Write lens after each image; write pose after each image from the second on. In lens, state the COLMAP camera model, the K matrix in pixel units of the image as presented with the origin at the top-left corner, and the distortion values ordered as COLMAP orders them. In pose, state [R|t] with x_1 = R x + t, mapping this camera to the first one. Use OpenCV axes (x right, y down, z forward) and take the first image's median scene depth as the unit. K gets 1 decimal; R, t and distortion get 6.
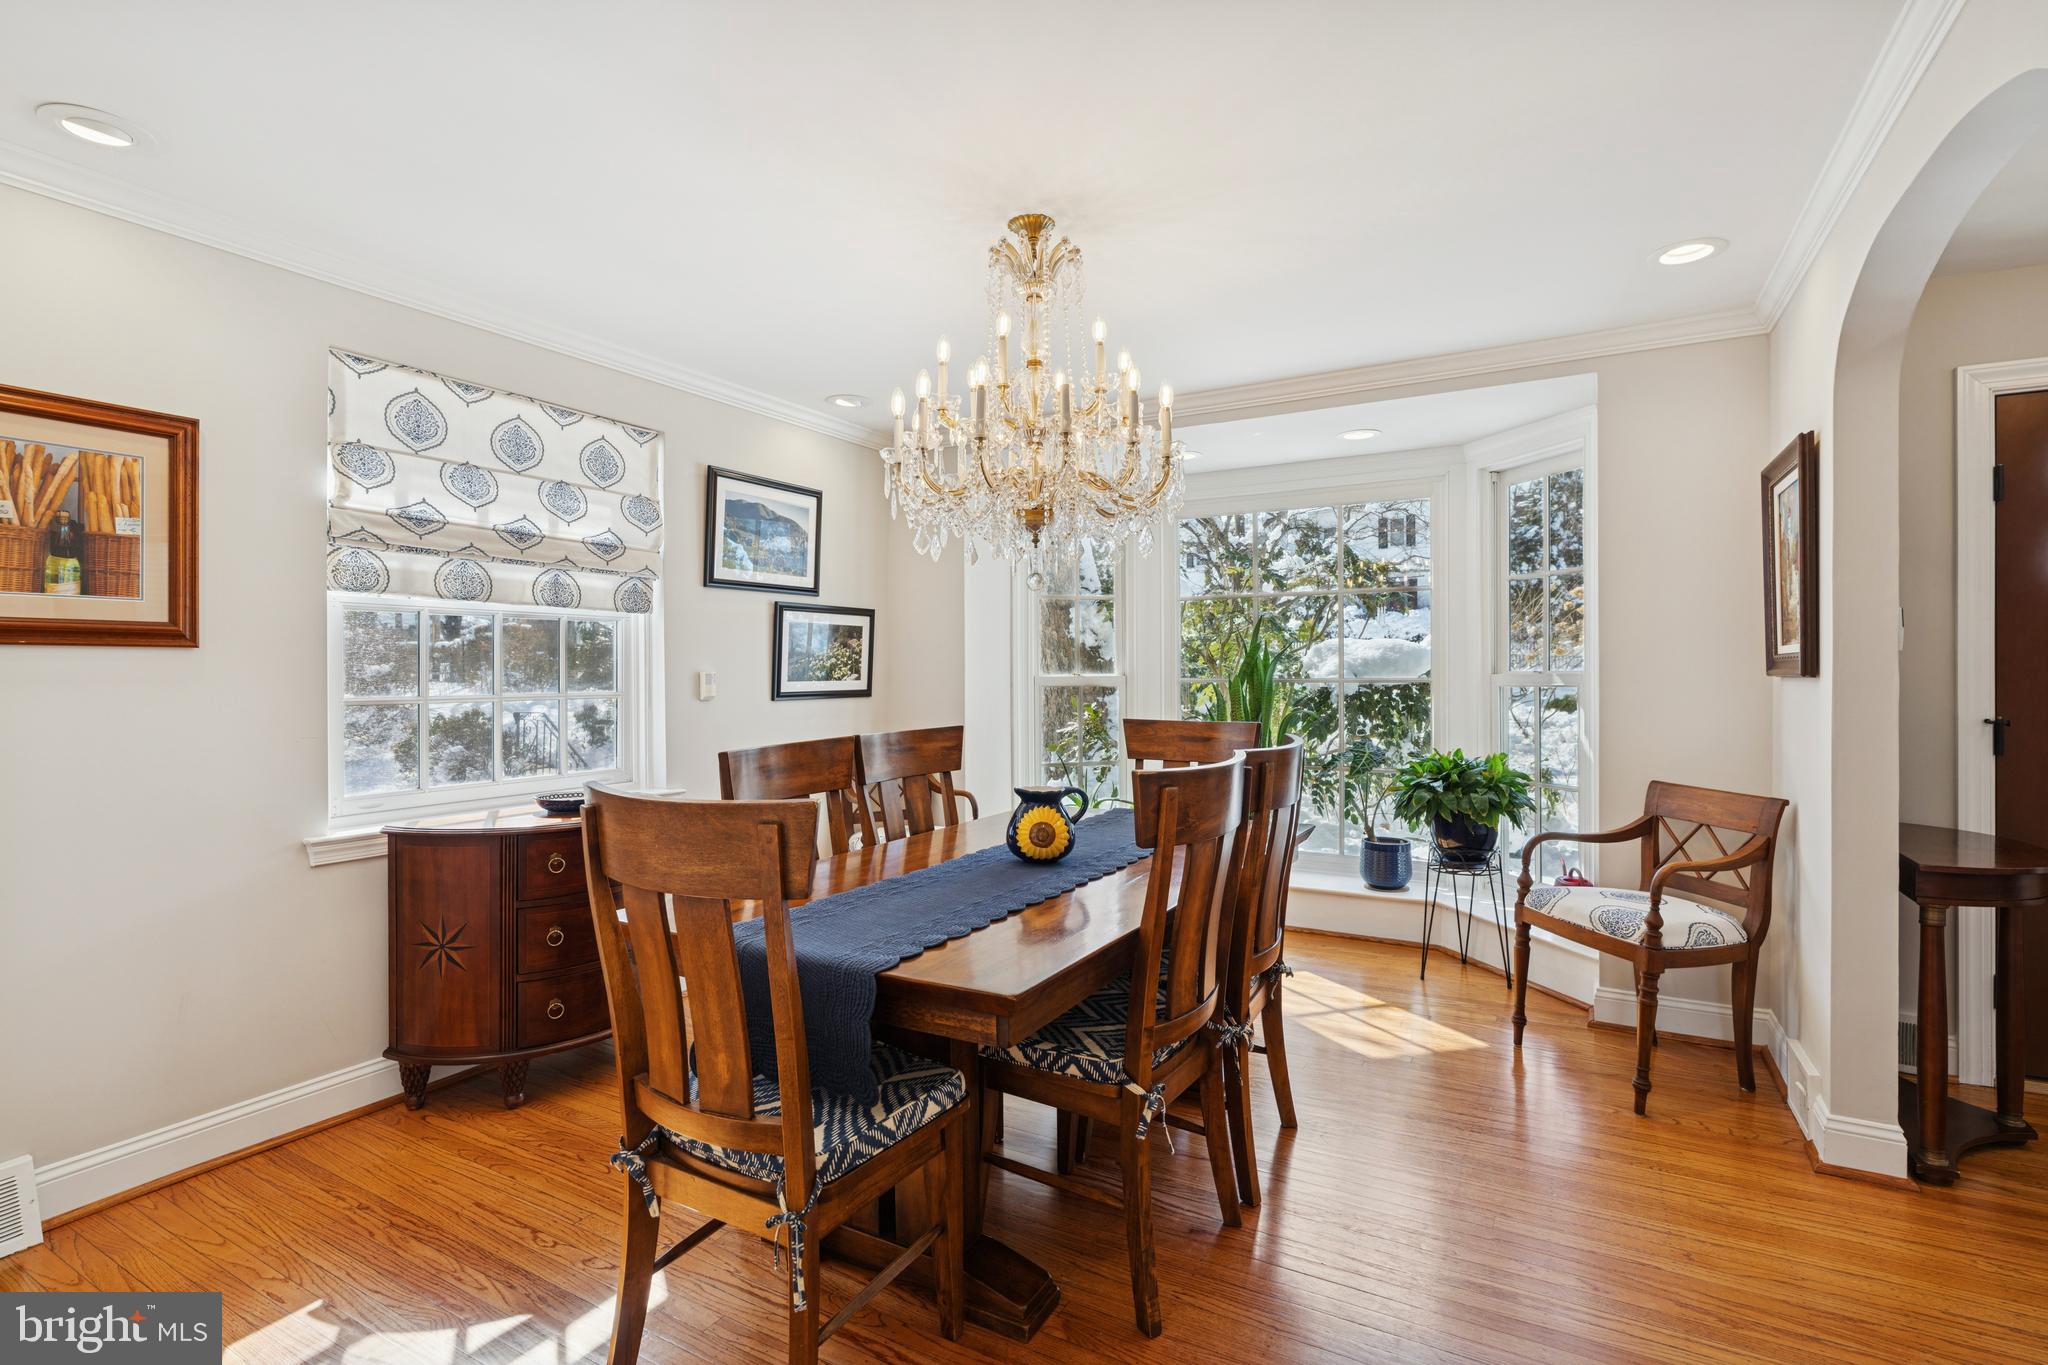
lens RADIAL K [[975.6, 0, 1019.8], [0, 975.6, 673.8], [0, 0, 1]] dist [-0.000112, 0.000006]
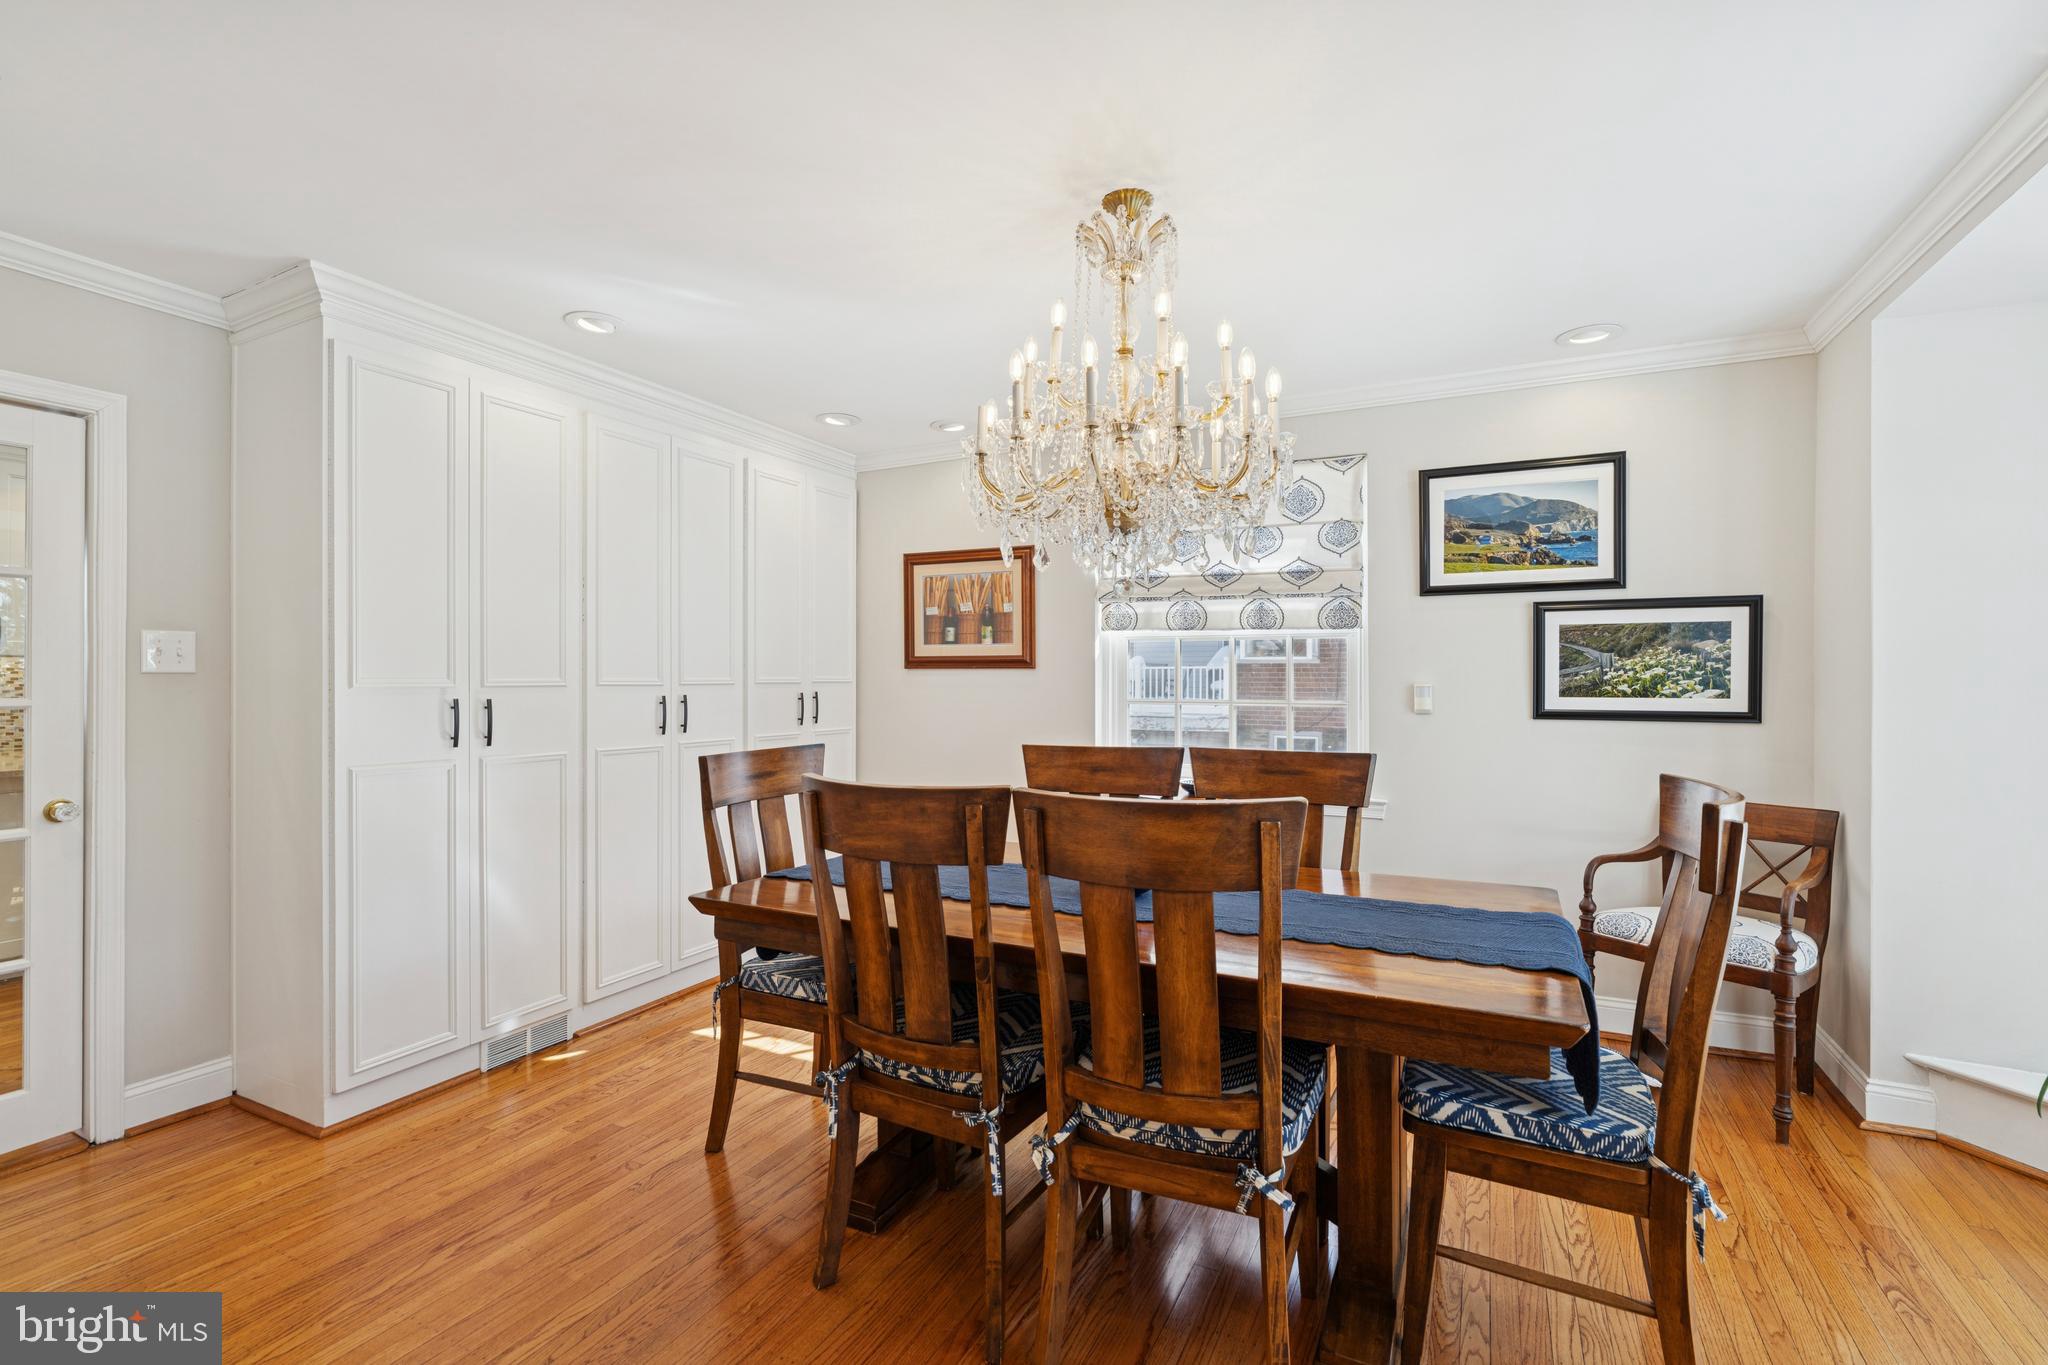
lens RADIAL K [[929.2, 0, 1023.2], [0, 929.2, 678.0], [0, 0, 1]] dist [-0.008571, 0.002460]
pose [[0.060697, 0.002518, -0.998153, 0.614621], [-0.005874, 0.999980, 0.002166, -0.008566], [0.998139, 0.005732, 0.060711, 0.590710]]
